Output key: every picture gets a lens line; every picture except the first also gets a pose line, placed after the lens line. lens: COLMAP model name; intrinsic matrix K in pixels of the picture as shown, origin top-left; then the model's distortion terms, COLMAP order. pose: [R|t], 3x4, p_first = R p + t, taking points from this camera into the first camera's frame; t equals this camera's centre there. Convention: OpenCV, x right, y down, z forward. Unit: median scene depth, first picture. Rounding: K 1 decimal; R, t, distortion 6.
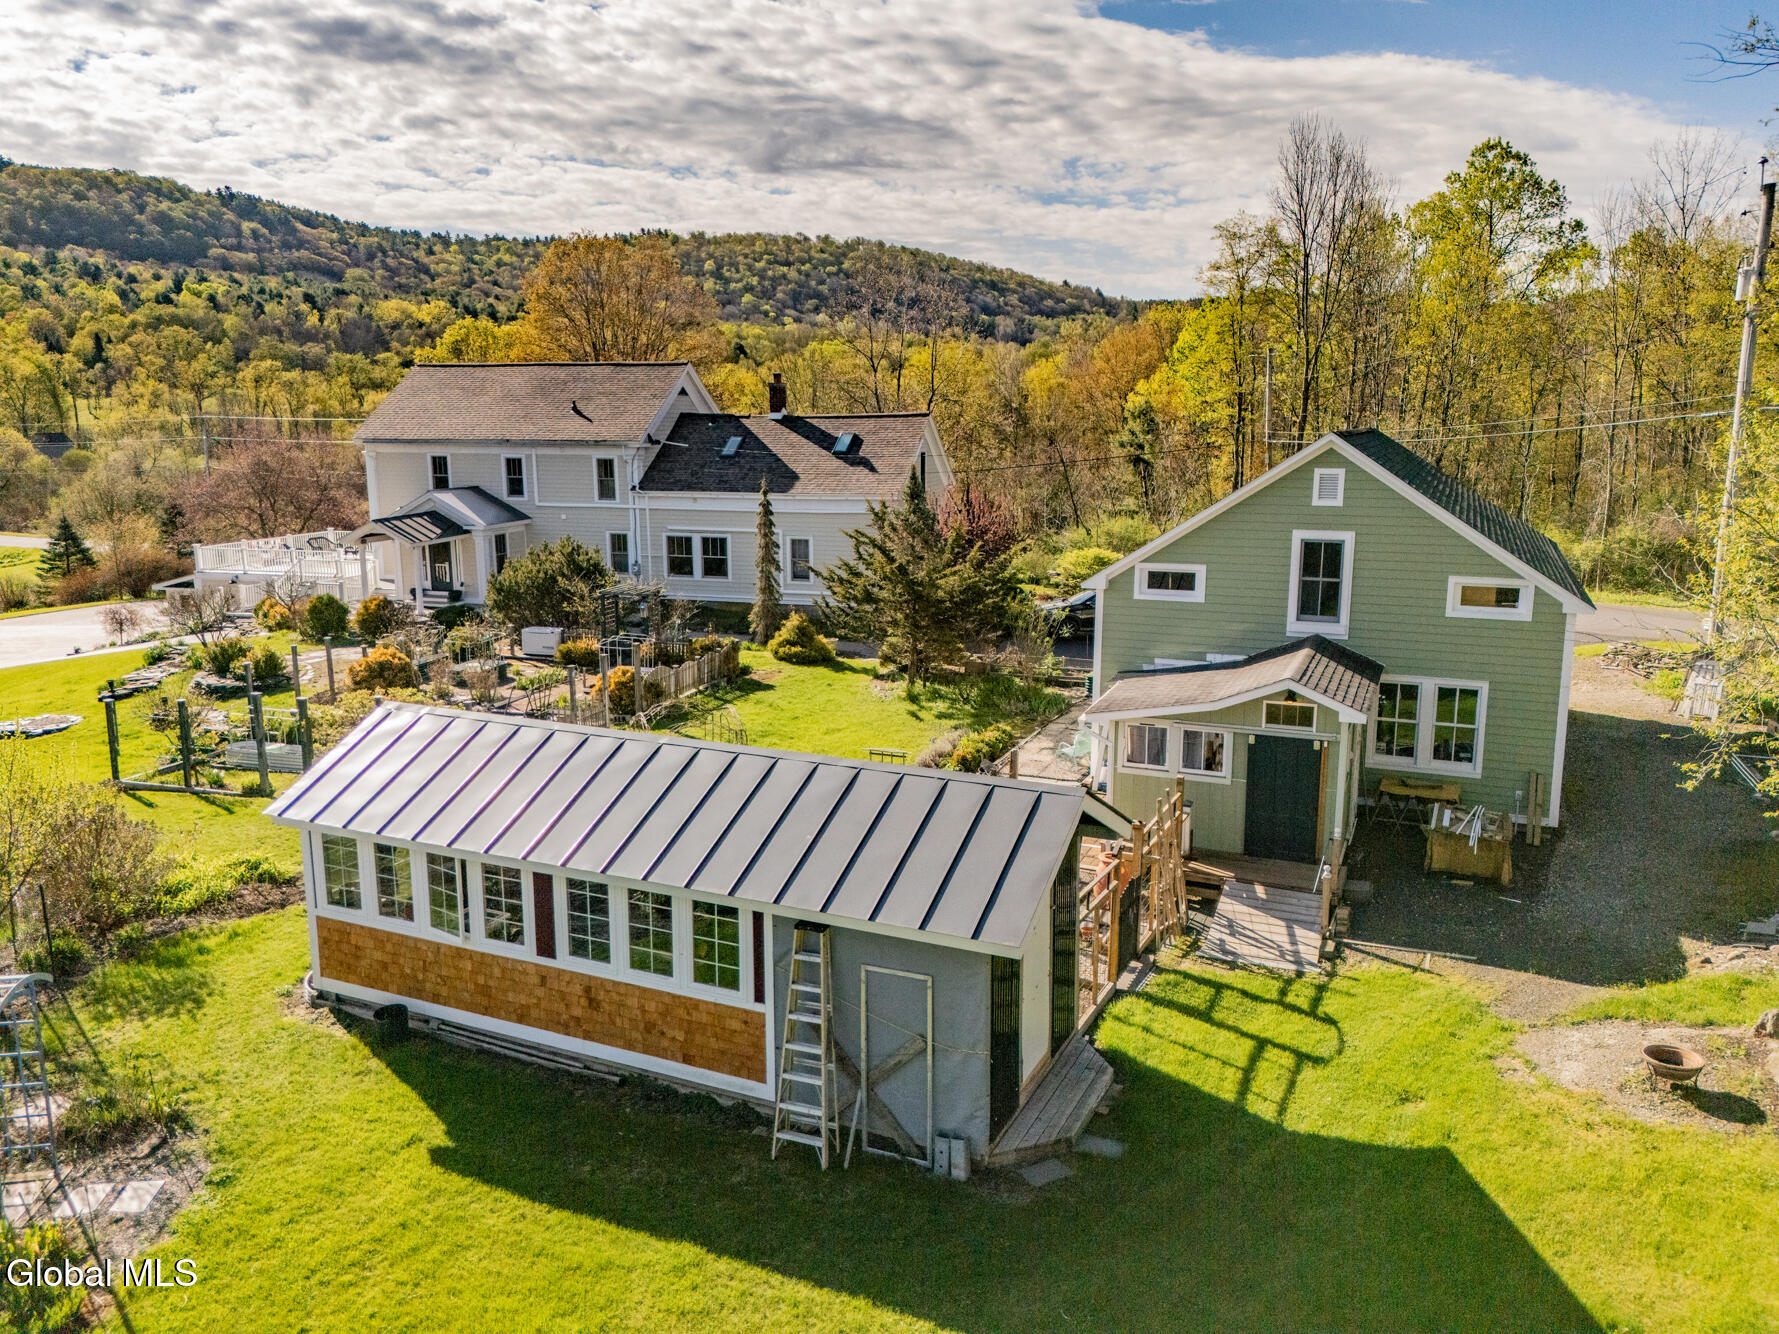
lens RADIAL K [[1313.8, 0, 889.4], [0, 1313.8, 659.9], [0, 0, 1]] dist [0.074376, -0.063032]
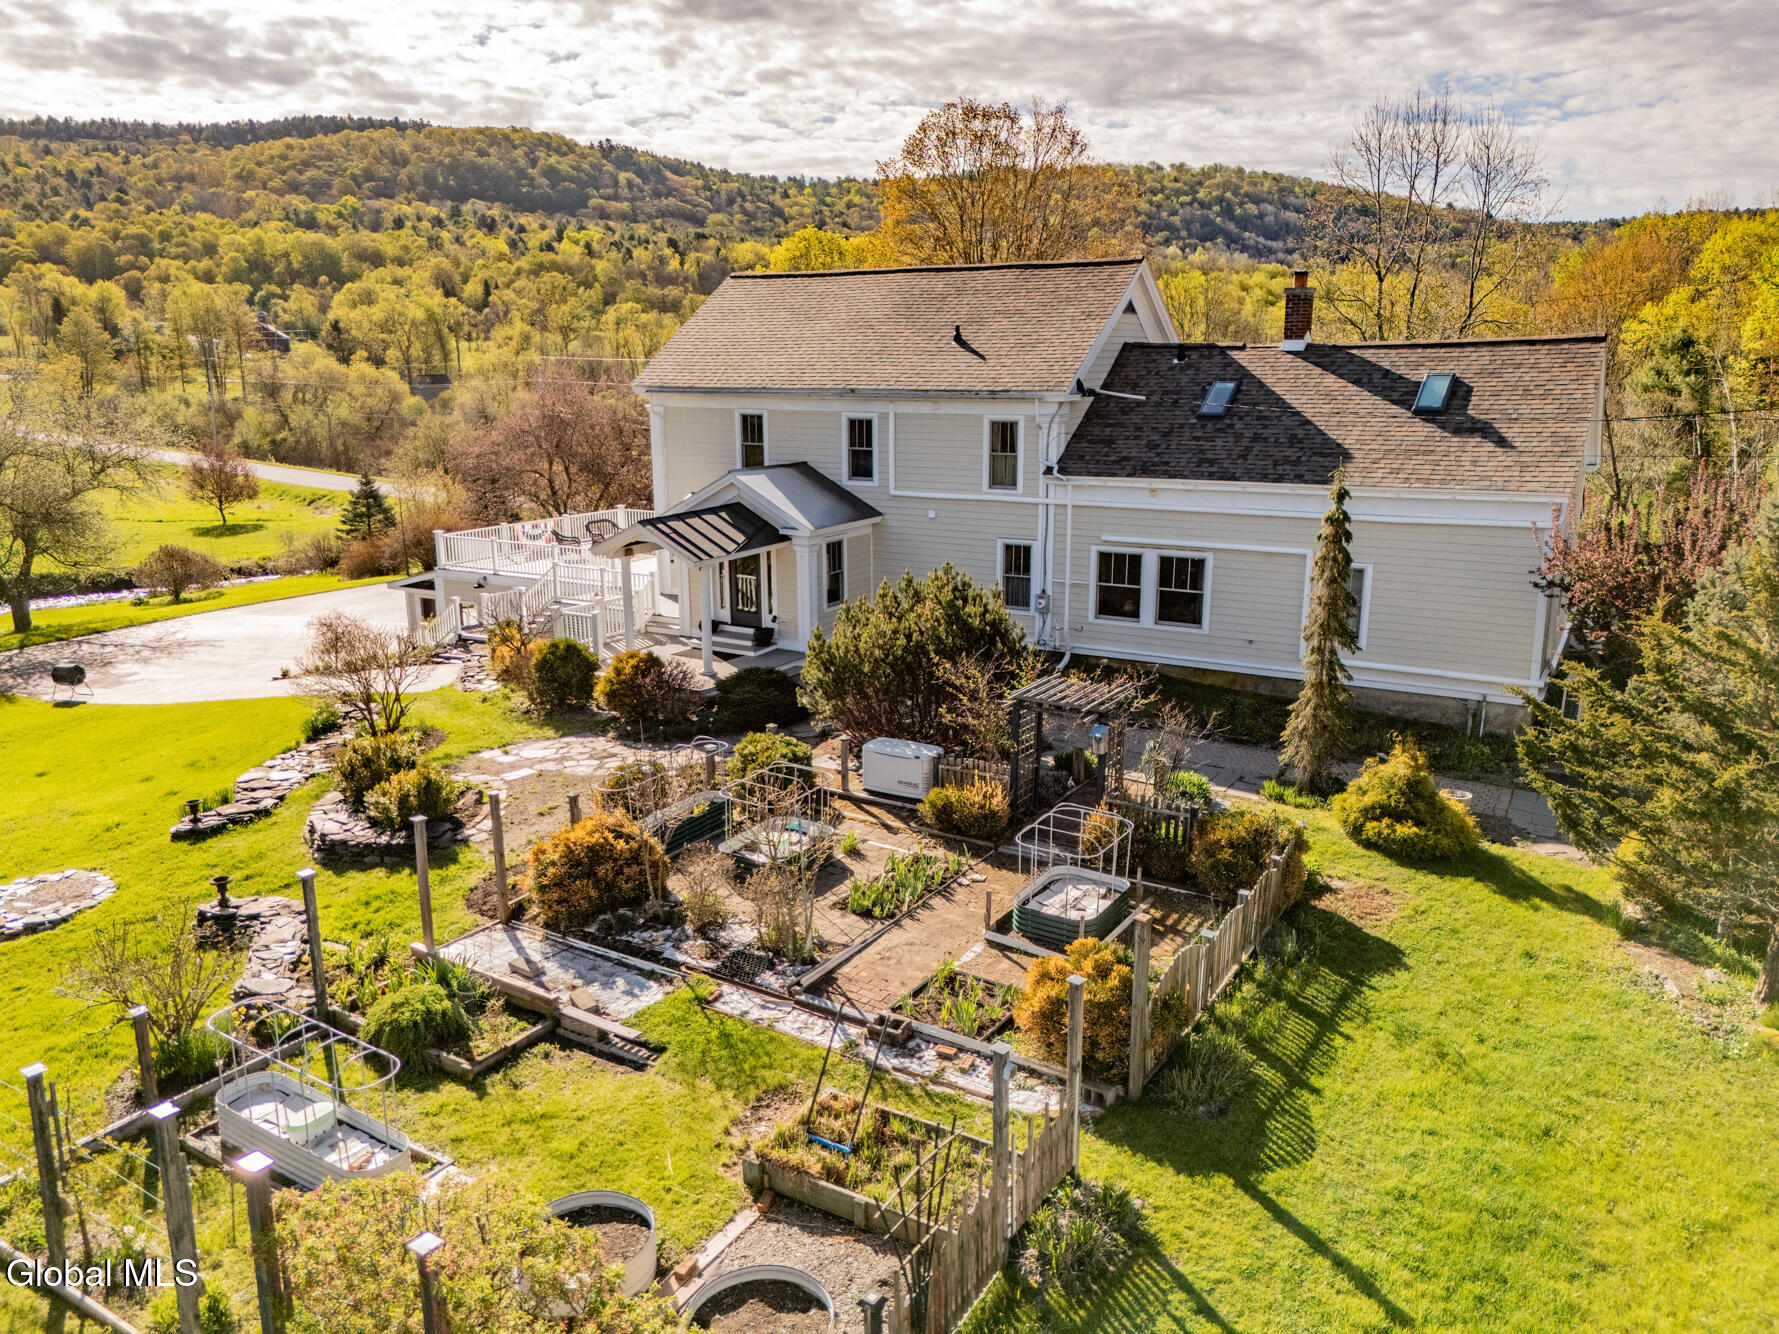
lens RADIAL K [[1313.8, 0, 889.4], [0, 1313.8, 659.9], [0, 0, 1]] dist [0.074376, -0.063032]
pose [[0.969656, 0.054377, -0.238349, -0.112996], [-0.044067, 0.997857, 0.048378, -0.067798], [0.240469, -0.036406, 0.969974, 0.385803]]
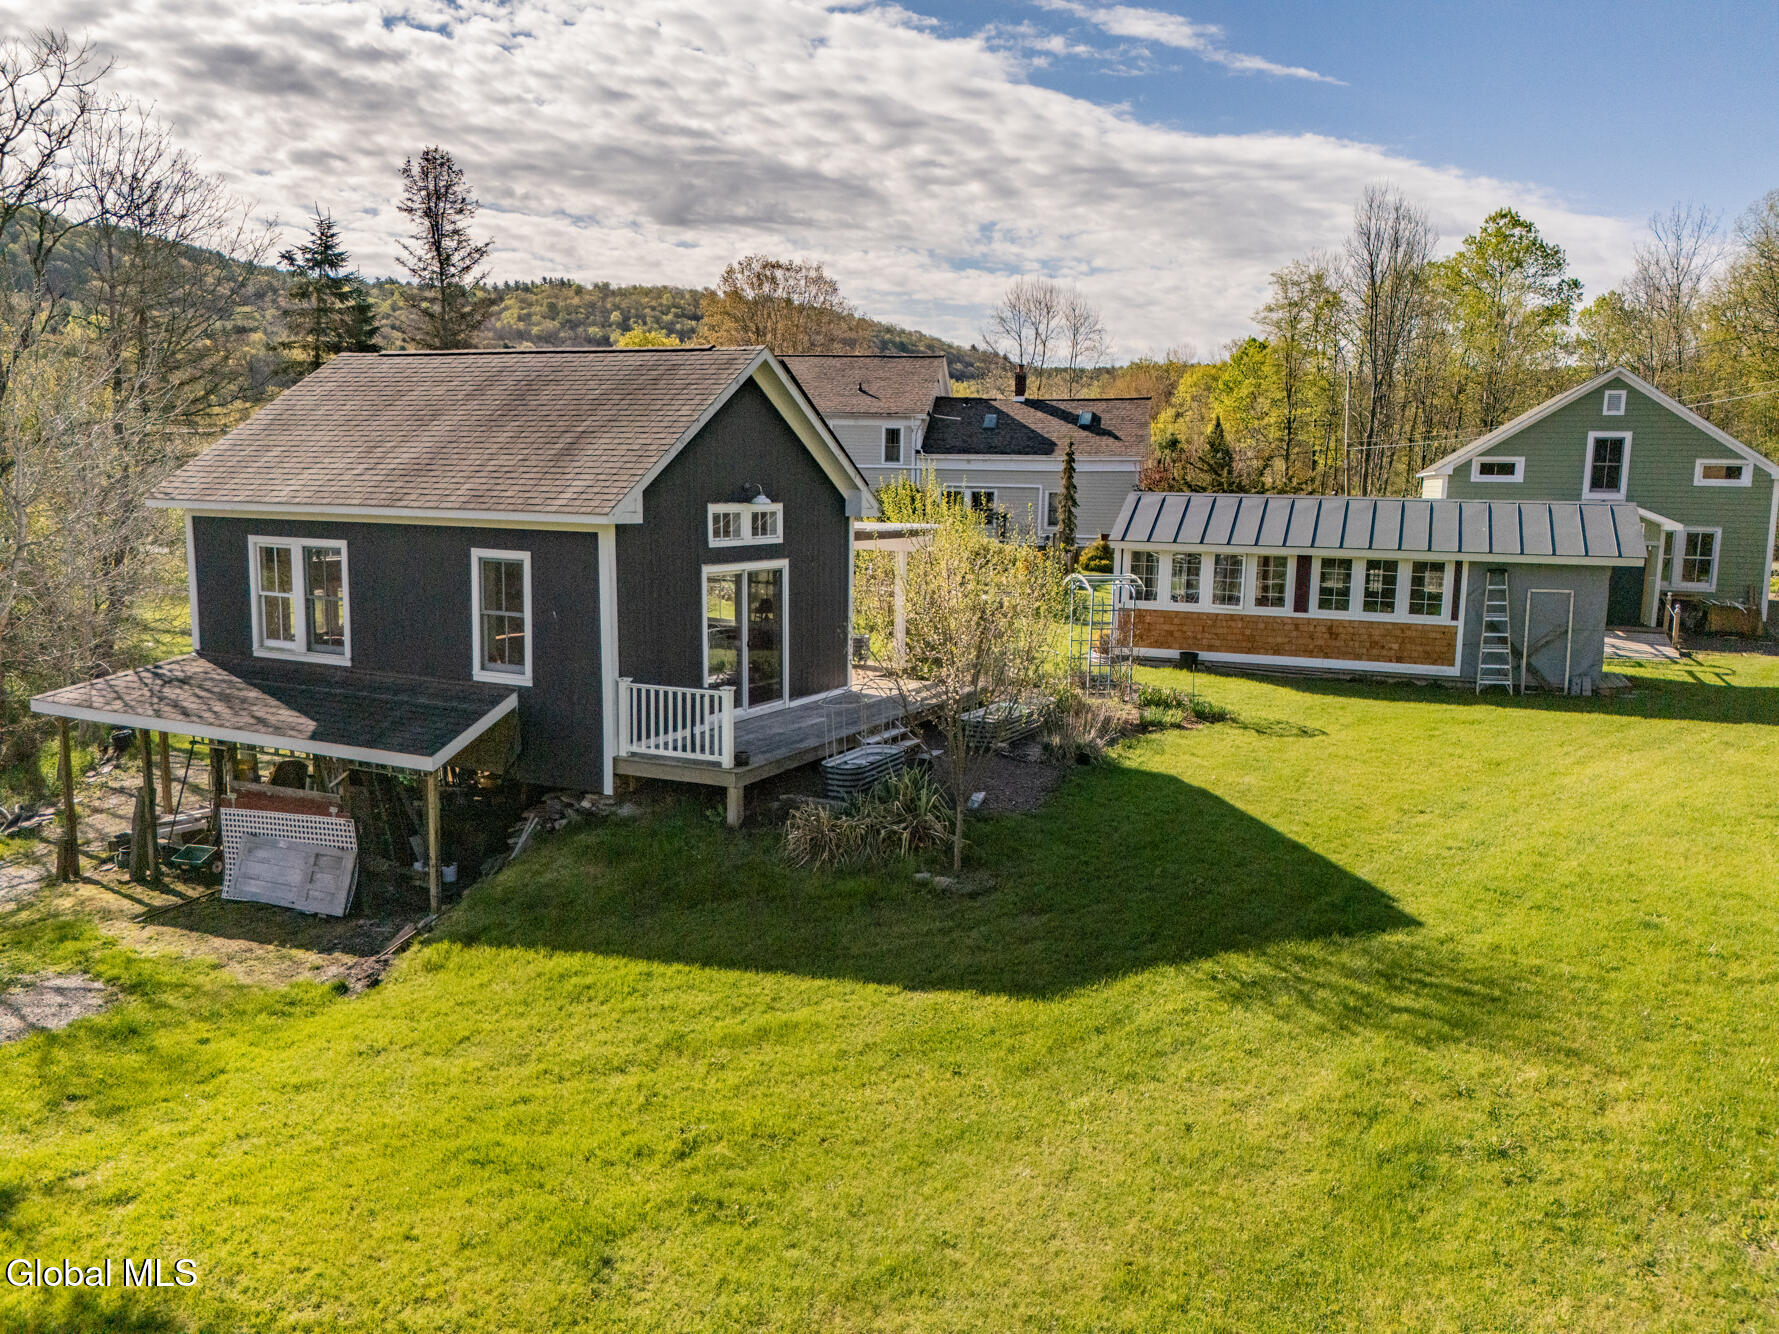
lens RADIAL K [[1354.7, 0, 894.9], [0, 1354.7, 669.0], [0, 0, 1]] dist [0.088700, -0.099958]
pose [[0.996316, 0.012042, 0.084907, -0.310102], [-0.008278, 0.998973, -0.044551, 0.125840], [-0.085356, 0.043684, 0.995392, -0.246174]]
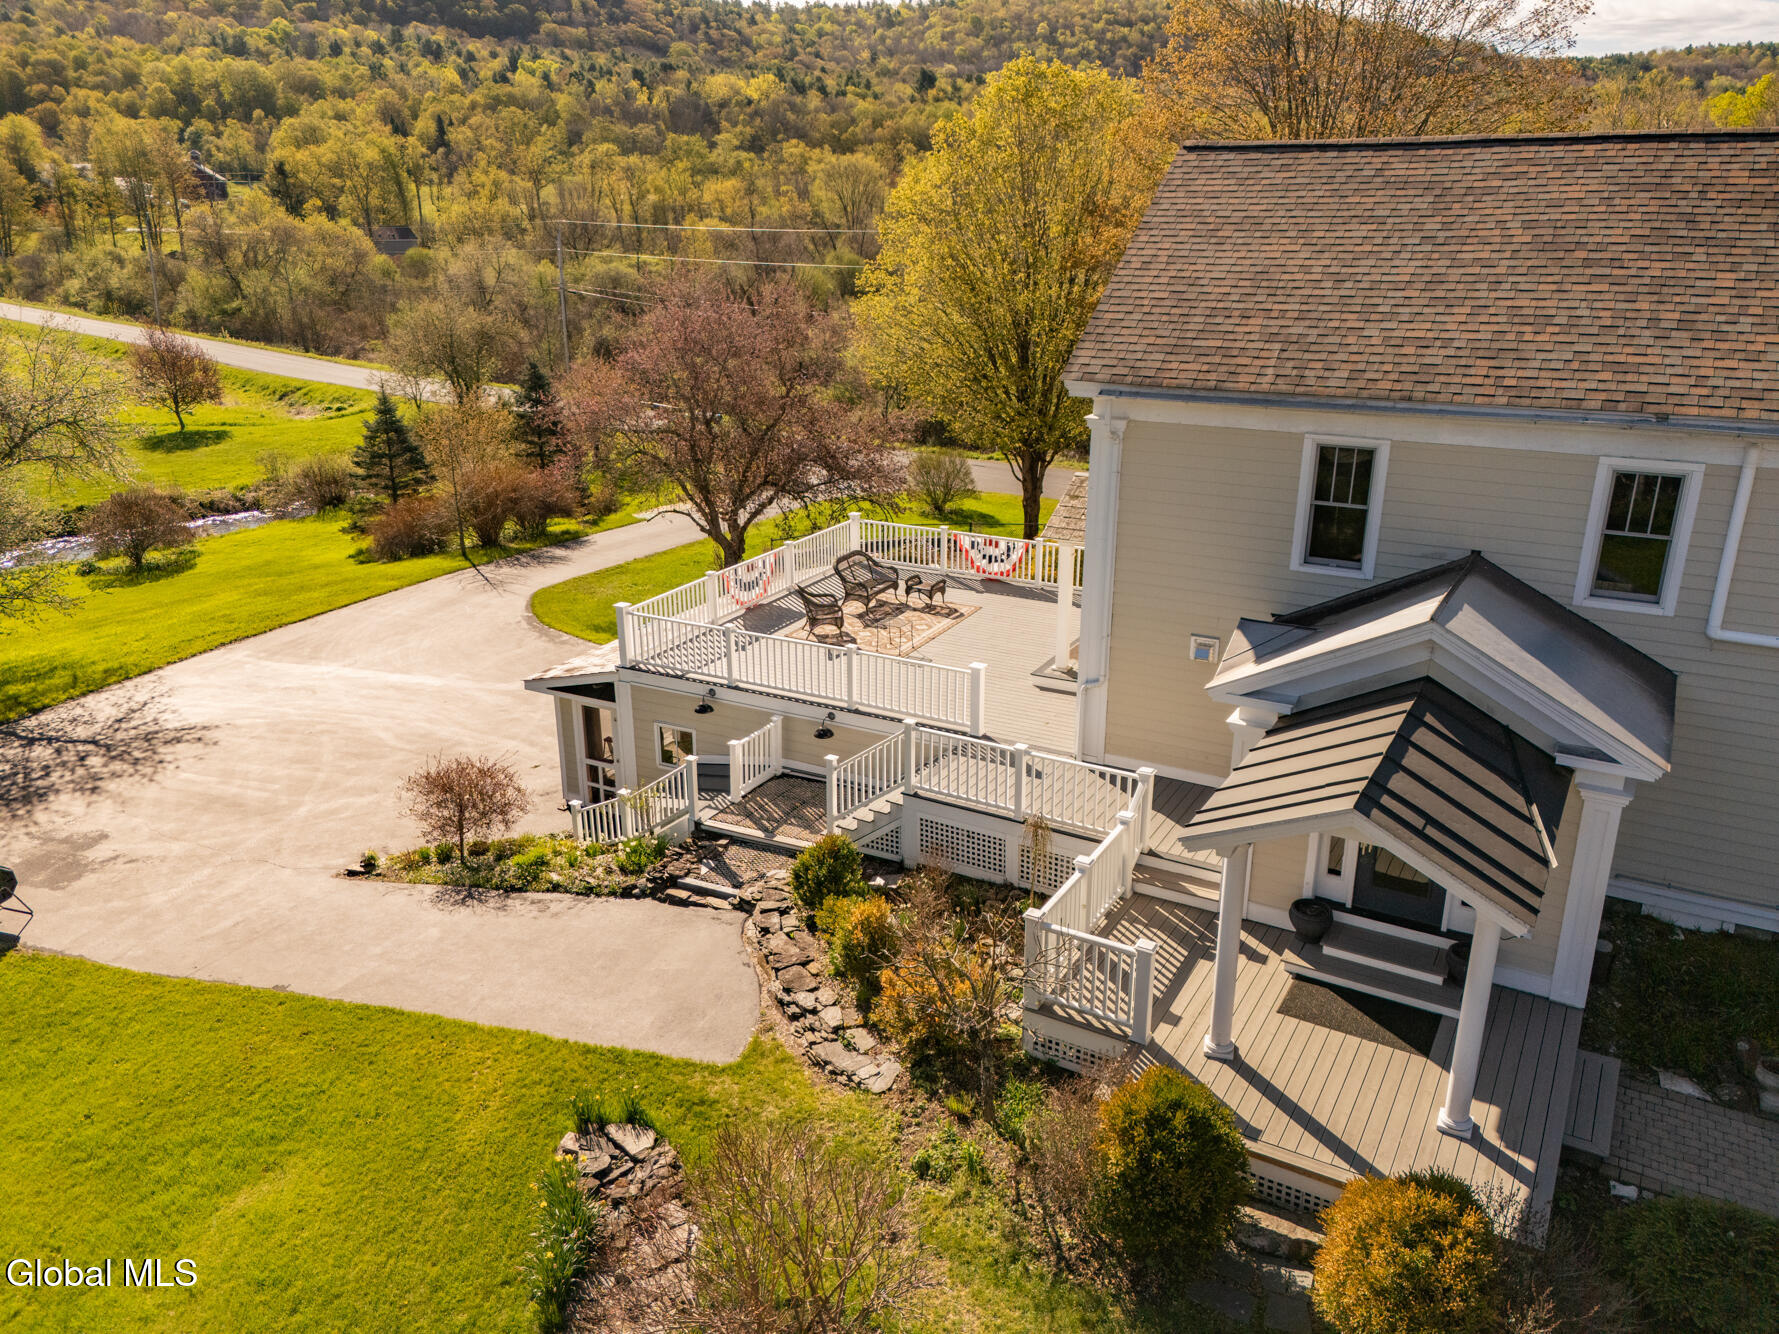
lens RADIAL K [[1318.5, 0, 890.7], [0, 1318.5, 663.9], [0, 0, 1]] dist [0.081111, -0.070223]
pose [[0.975776, 0.074993, -0.205518, -0.381154], [-0.043037, 0.986856, 0.155768, -0.149193], [0.214498, -0.143150, 0.966177, 0.668669]]
